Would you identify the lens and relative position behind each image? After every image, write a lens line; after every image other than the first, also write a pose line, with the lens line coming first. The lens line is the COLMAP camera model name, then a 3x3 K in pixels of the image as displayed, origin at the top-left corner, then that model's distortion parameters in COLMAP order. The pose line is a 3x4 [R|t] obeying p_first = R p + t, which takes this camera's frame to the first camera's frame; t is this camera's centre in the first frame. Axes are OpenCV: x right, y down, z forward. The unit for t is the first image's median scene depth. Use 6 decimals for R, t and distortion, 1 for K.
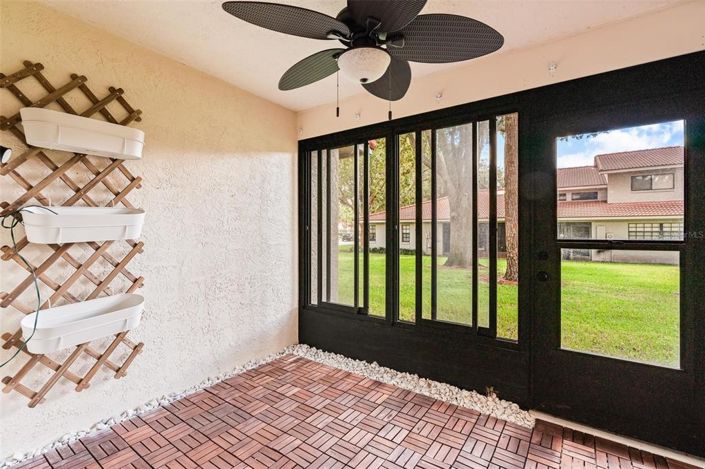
lens RADIAL K [[318.8, 0, 349.3], [0, 318.8, 229.4], [0, 0, 1]] dist [-0.007752, 0.001024]
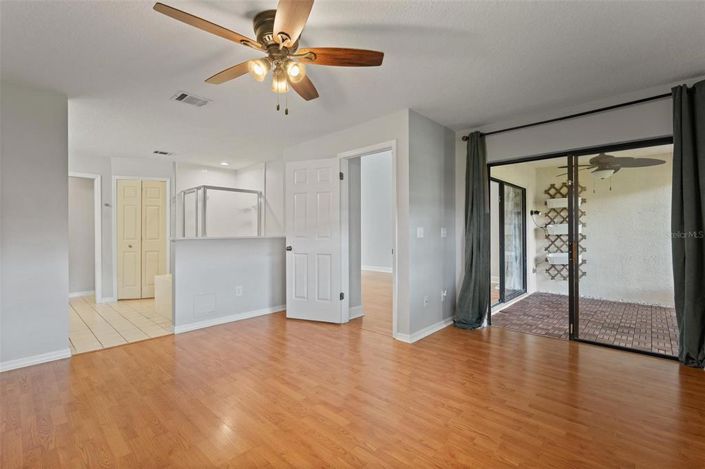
lens RADIAL K [[318.8, 0, 348.7], [0, 318.8, 229.8], [0, 0, 1]] dist [-0.007752, 0.001024]
pose [[-0.128705, -0.009283, -0.991639, 2.587251], [-0.000484, 0.999957, -0.009298, 0.022475], [0.991683, -0.000717, -0.128704, -0.747835]]
